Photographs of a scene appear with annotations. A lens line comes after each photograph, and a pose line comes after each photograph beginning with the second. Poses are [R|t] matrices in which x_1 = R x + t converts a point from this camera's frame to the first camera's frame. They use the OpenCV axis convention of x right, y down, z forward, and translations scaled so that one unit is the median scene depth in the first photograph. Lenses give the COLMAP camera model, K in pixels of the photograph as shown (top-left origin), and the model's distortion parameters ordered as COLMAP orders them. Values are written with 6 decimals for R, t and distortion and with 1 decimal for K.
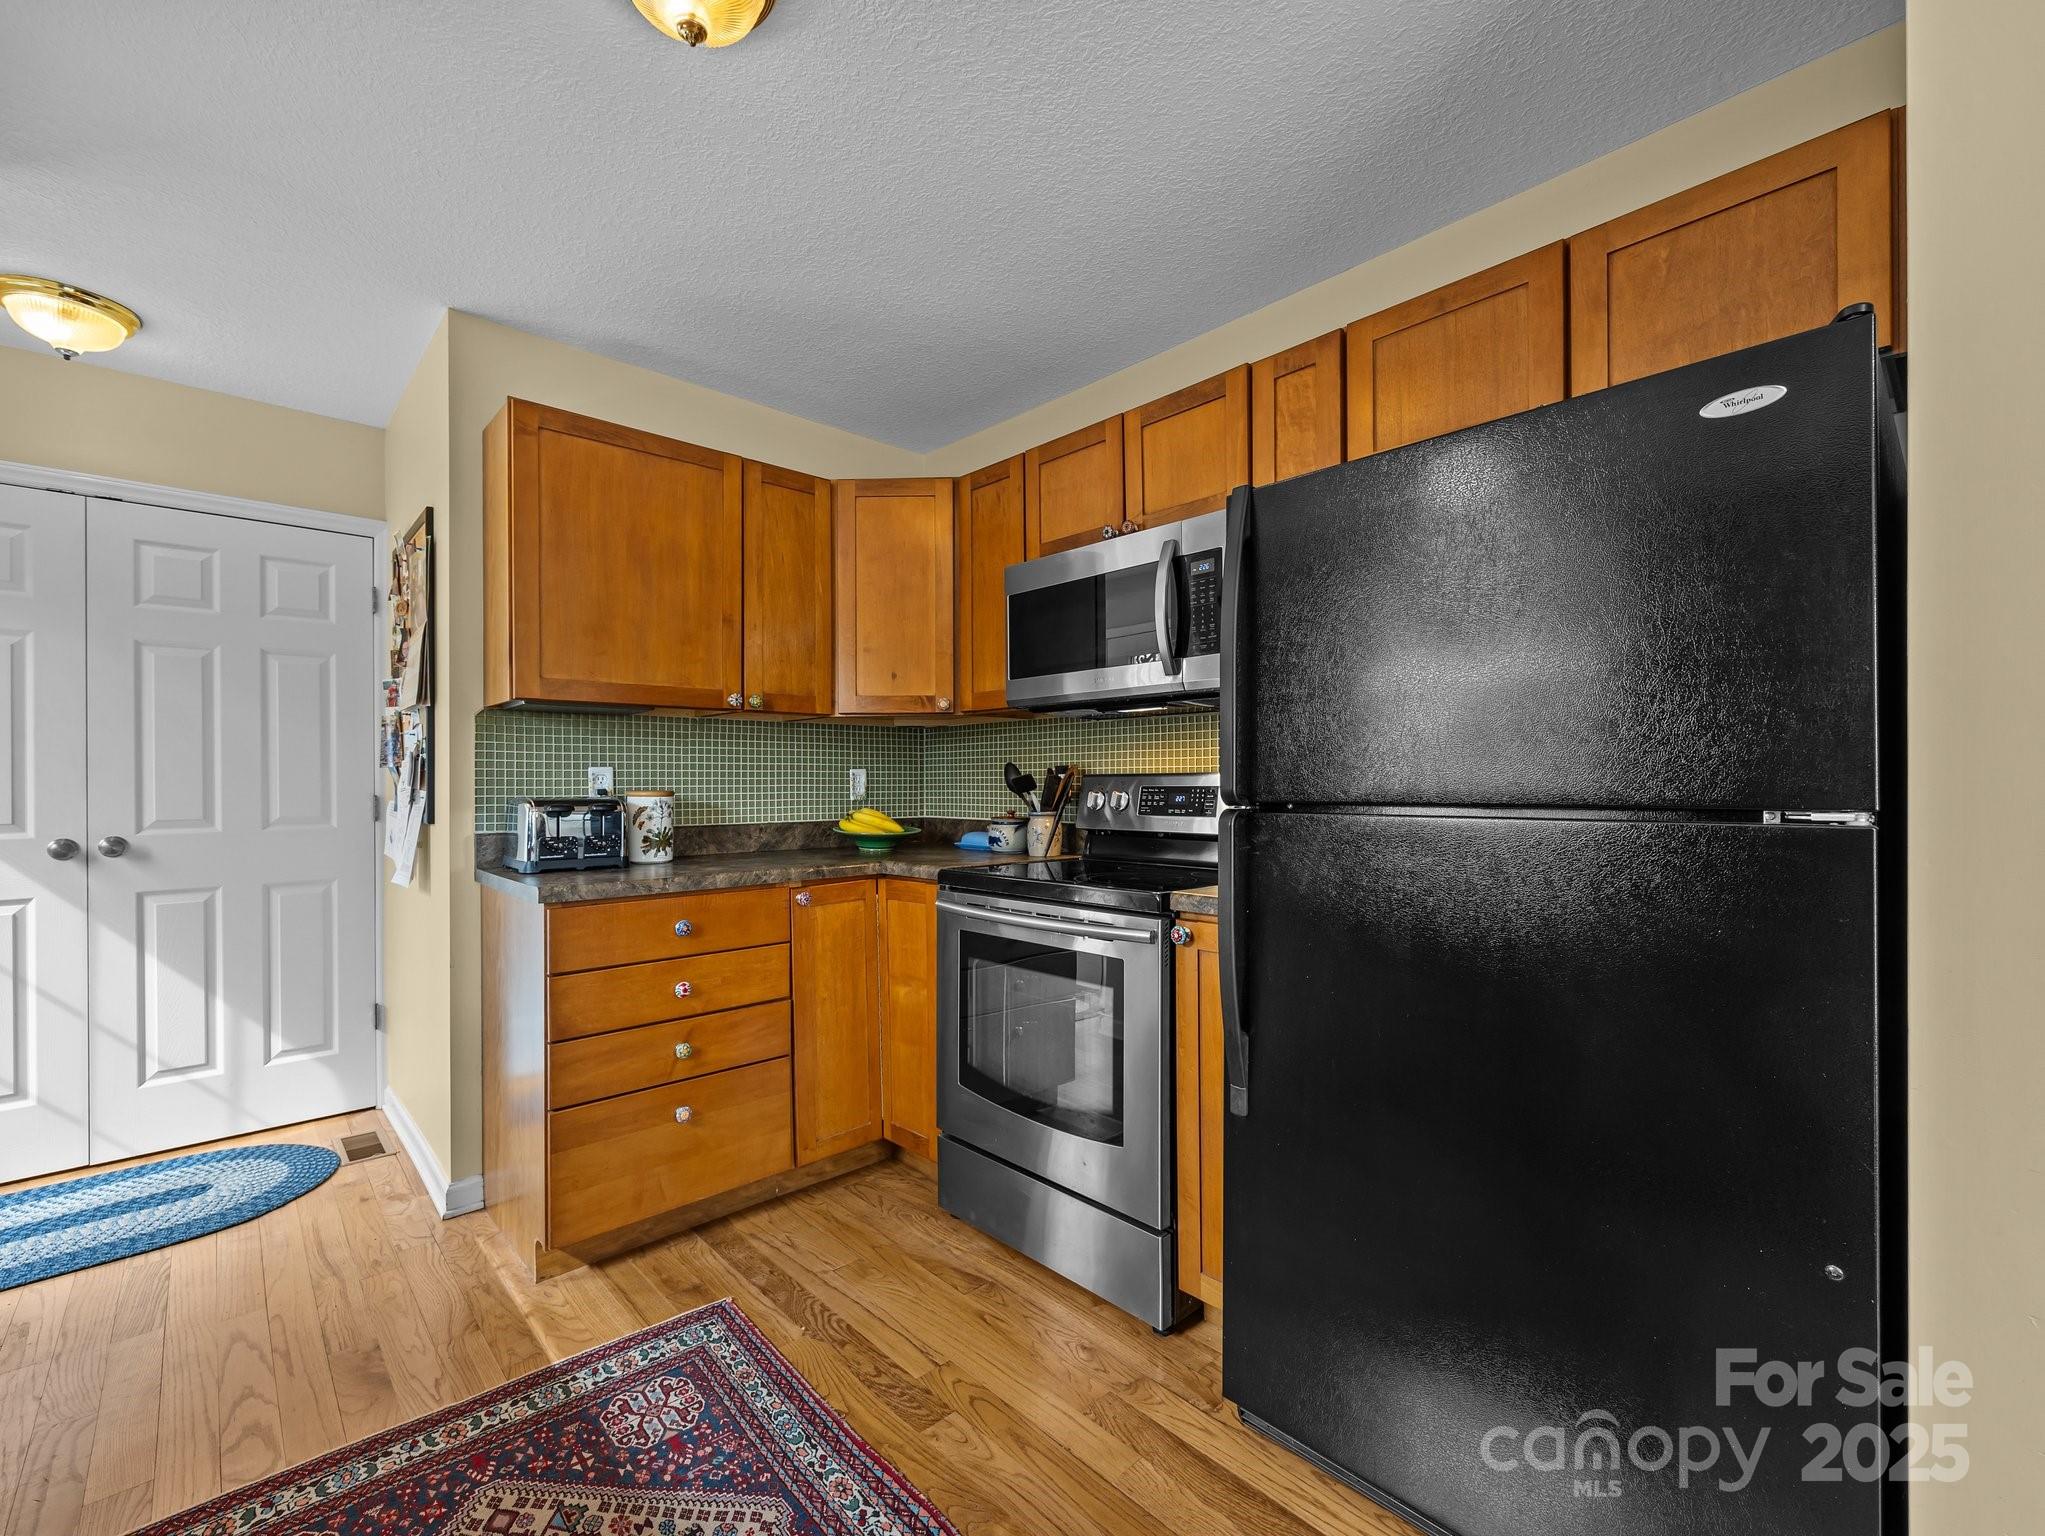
lens RADIAL K [[895.0, 0, 1028.0], [0, 895.0, 778.6], [0, 0, 1]] dist [0.012456, 0.000400]
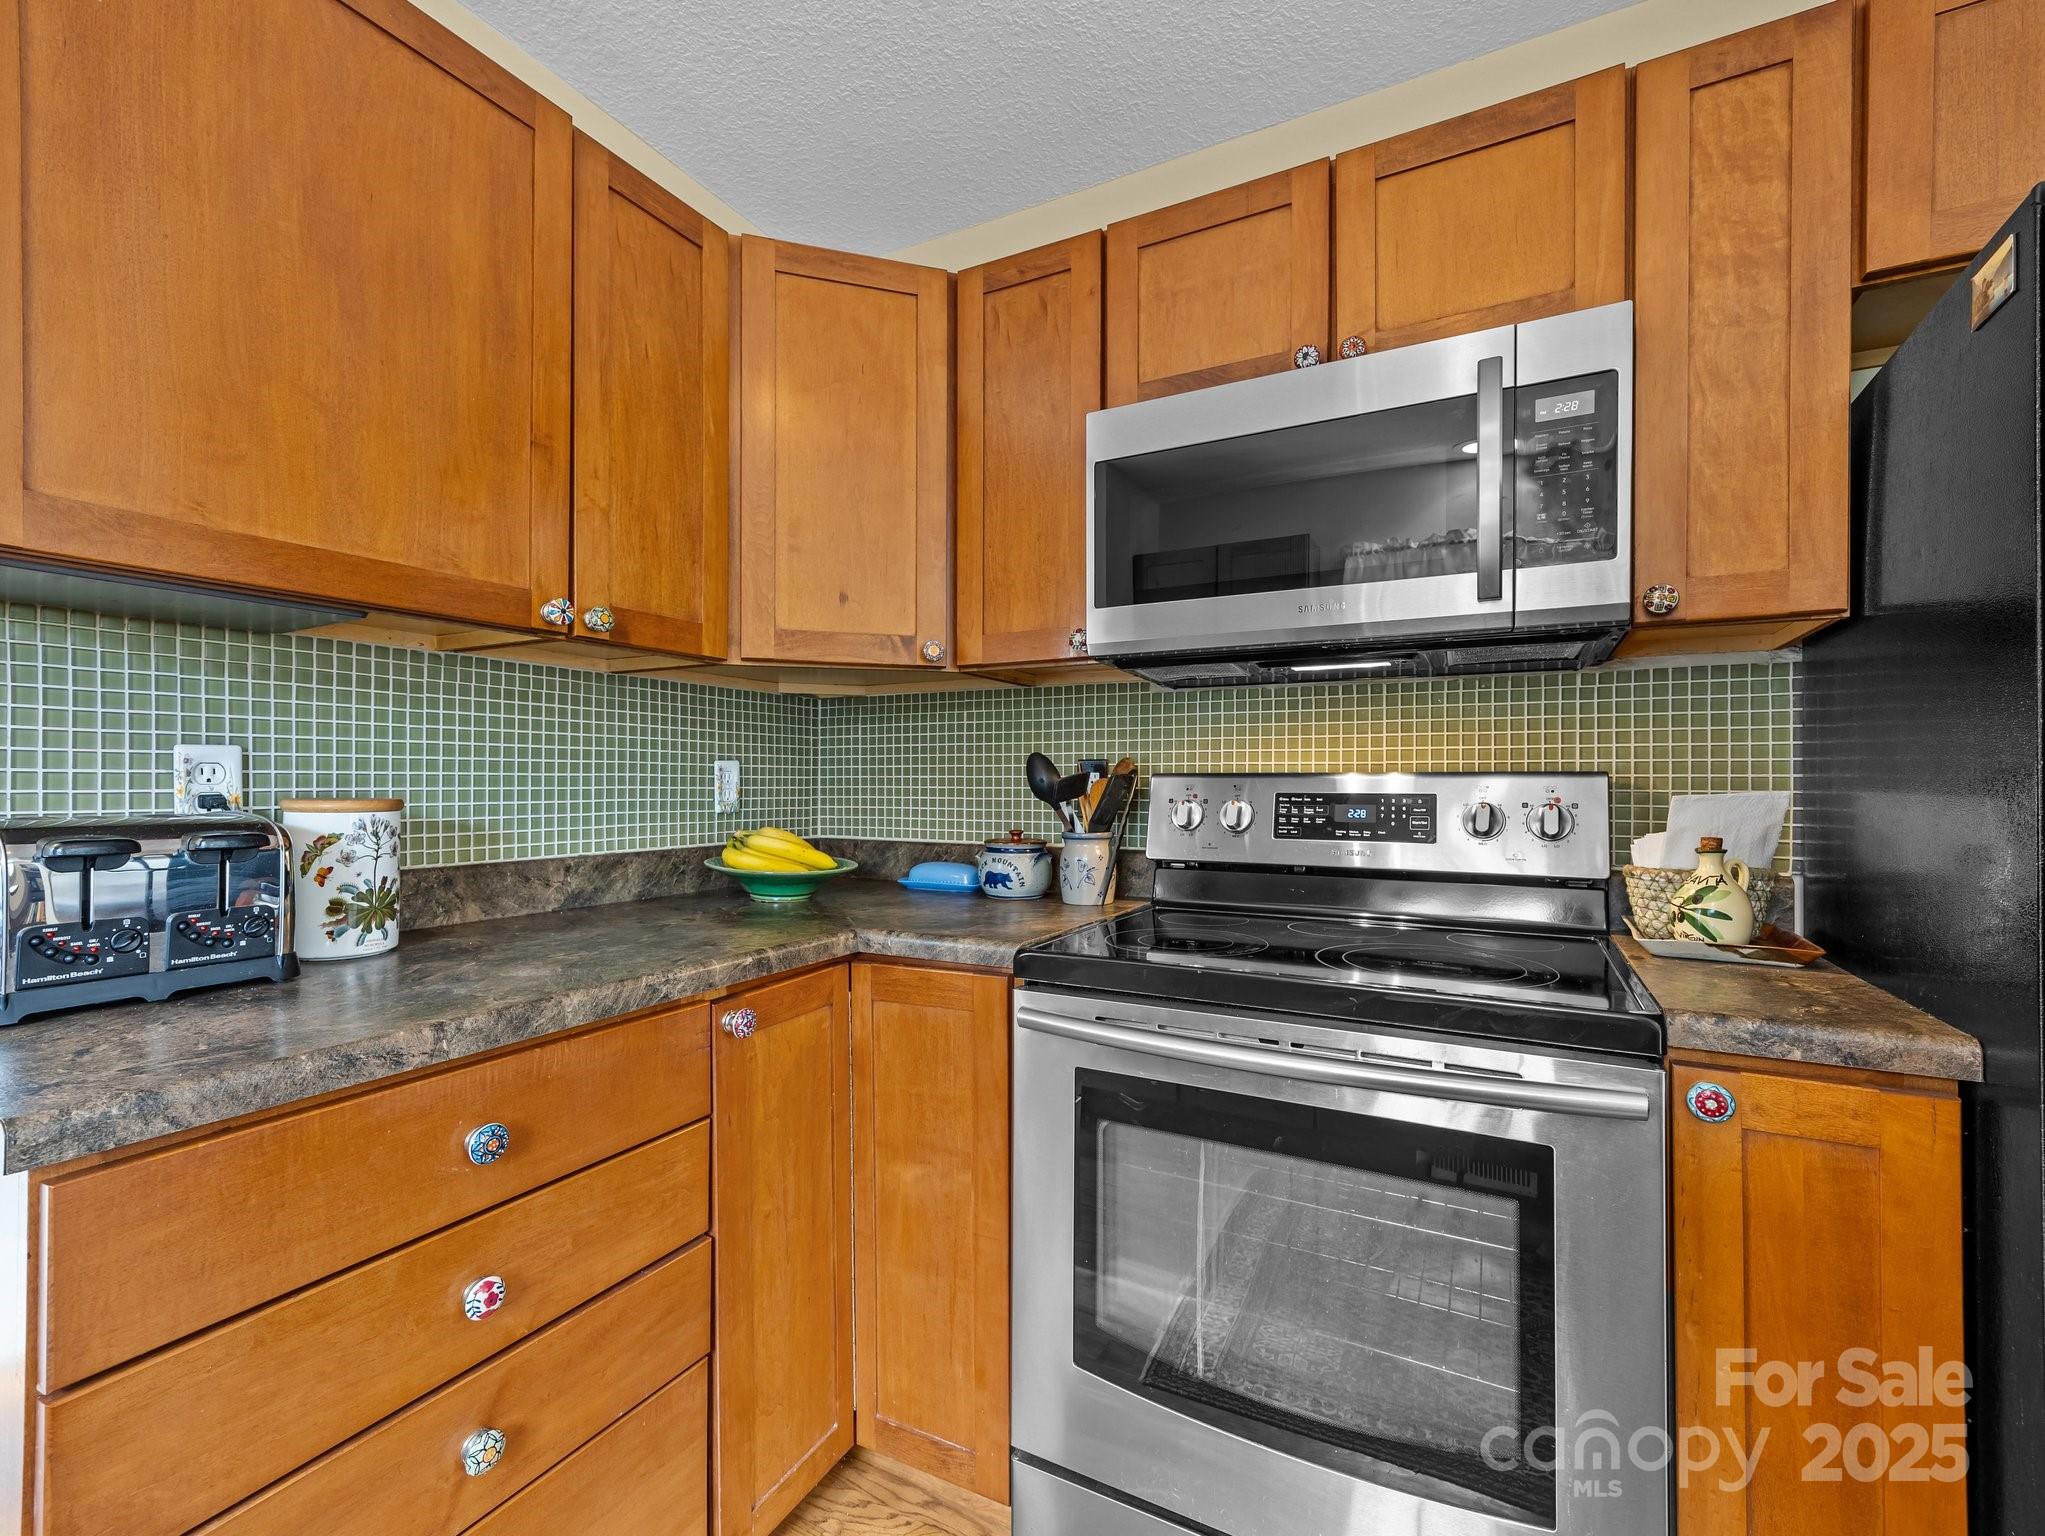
lens RADIAL K [[895.0, 0, 1028.0], [0, 895.0, 778.6], [0, 0, 1]] dist [0.012456, 0.000400]
pose [[0.945684, 0.008836, 0.324967, -0.248824], [-0.008522, 0.999961, -0.002388, 0.001461], [-0.324975, -0.000511, 0.945722, 0.465957]]
